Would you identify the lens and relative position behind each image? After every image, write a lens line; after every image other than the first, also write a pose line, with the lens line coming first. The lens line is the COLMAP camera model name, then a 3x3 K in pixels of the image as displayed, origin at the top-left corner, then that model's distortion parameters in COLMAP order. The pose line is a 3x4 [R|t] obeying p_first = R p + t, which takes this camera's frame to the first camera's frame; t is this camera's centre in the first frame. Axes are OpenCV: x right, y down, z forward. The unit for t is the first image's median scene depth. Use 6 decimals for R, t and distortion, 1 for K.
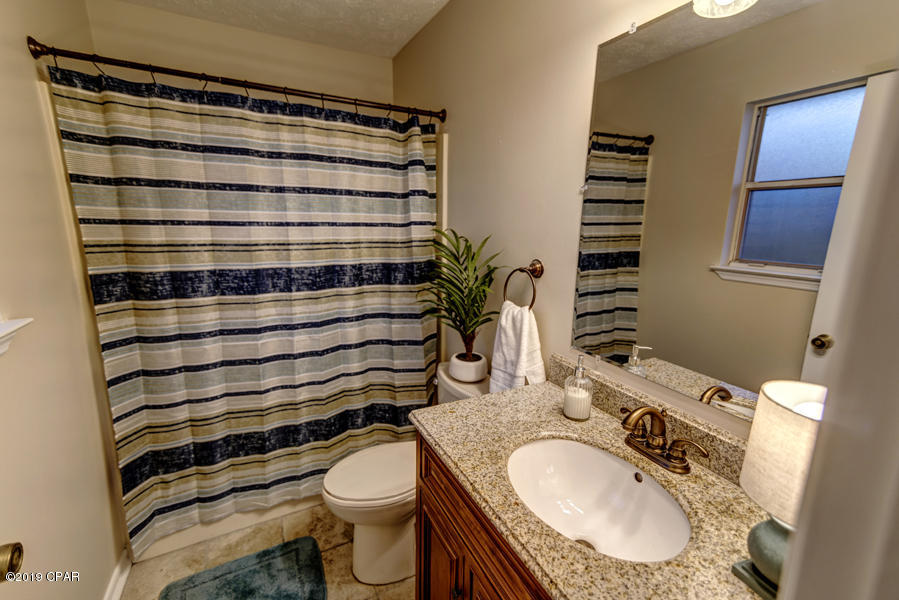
lens RADIAL K [[399.1, 0, 449.5], [0, 399.1, 300.0], [0, 0, 1]] dist [0.039184, -0.000087]
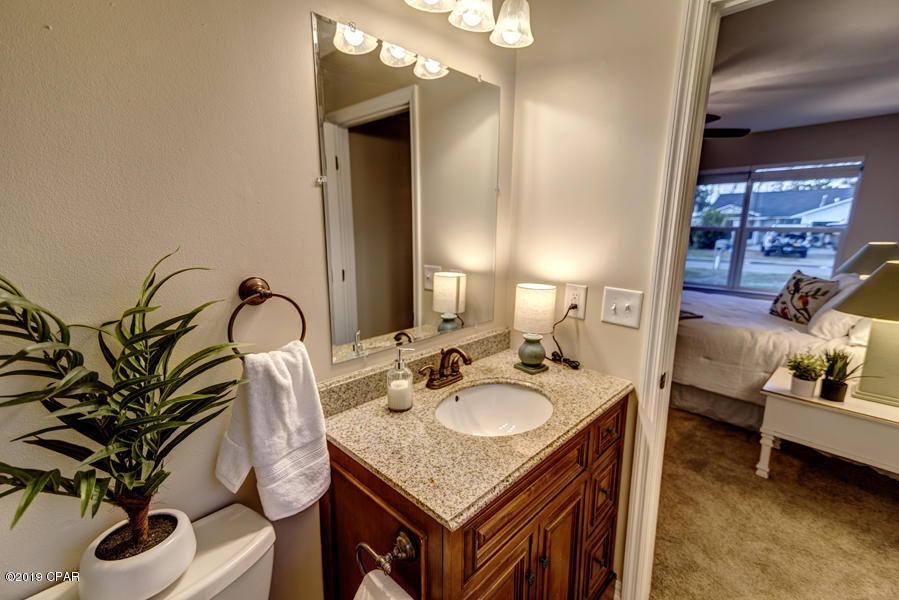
lens RADIAL K [[399.1, 0, 449.5], [0, 399.1, 300.0], [0, 0, 1]] dist [0.039184, -0.000087]
pose [[-0.323112, -0.203356, 0.924254, -0.747228], [0.192080, 0.942220, 0.274459, -0.274637], [-0.926663, 0.266211, -0.265382, 1.308167]]
